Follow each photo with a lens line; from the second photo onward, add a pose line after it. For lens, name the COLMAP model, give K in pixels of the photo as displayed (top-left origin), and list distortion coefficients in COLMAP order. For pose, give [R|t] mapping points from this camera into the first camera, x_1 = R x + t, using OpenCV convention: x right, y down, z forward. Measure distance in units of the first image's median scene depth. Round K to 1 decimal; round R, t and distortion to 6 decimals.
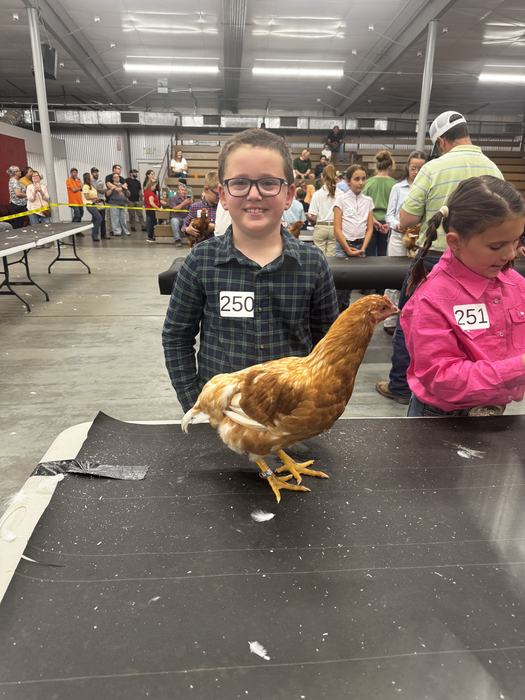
lens RADIAL K [[471.9, 0, 263.6], [0, 471.9, 348.5], [0, 0, 1]] dist [-0.007525, -0.004115]
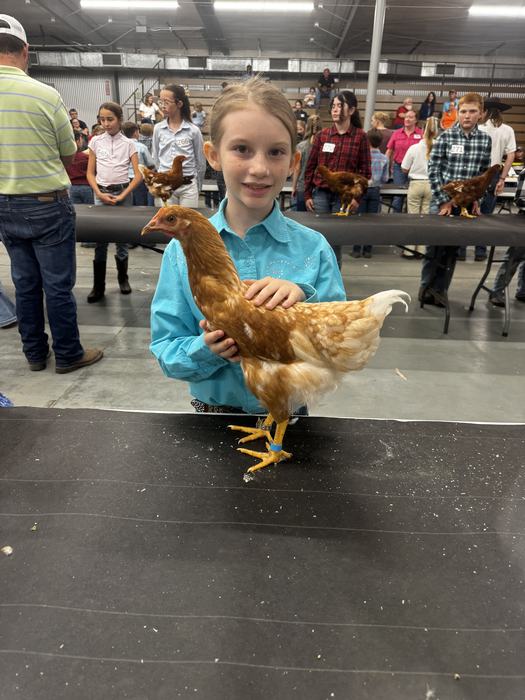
lens RADIAL K [[471.9, 0, 260.5], [0, 471.9, 349.8], [0, 0, 1]] dist [-0.007525, -0.004115]
pose [[0.994078, 0.056182, -0.093022, 0.139070], [-0.047301, 0.994346, 0.095067, -0.001379], [0.097837, -0.090104, 0.991115, 0.014060]]
